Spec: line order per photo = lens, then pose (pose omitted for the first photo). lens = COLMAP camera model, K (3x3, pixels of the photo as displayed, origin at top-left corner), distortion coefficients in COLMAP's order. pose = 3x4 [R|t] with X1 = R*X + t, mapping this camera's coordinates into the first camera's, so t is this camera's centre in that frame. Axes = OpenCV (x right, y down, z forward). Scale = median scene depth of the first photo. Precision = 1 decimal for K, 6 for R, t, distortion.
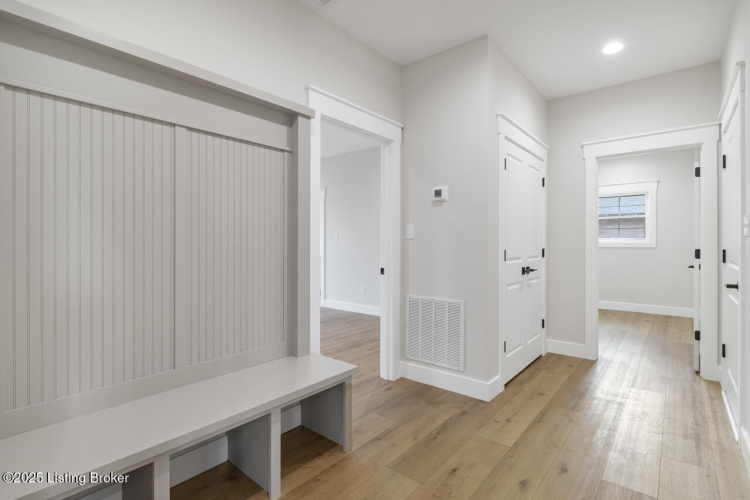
lens RADIAL K [[358.5, 0, 375.0], [0, 358.5, 250.0], [0, 0, 1]] dist [0.001141, 0.000132]
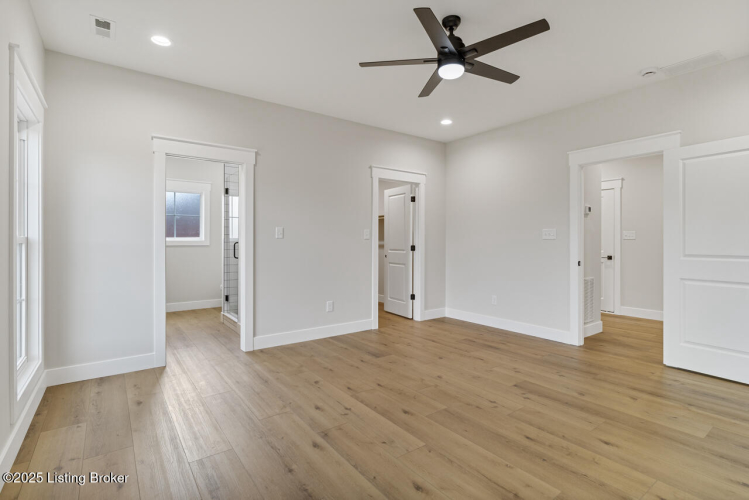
lens RADIAL K [[358.0, 0, 374.5], [0, 358.0, 250.0], [0, 0, 1]] dist [0.001141, 0.000132]
pose [[0.233265, -0.005784, 0.972396, -0.704580], [-0.003673, 0.999970, 0.006829, -0.010522], [-0.972406, -0.005165, 0.233237, 0.679950]]
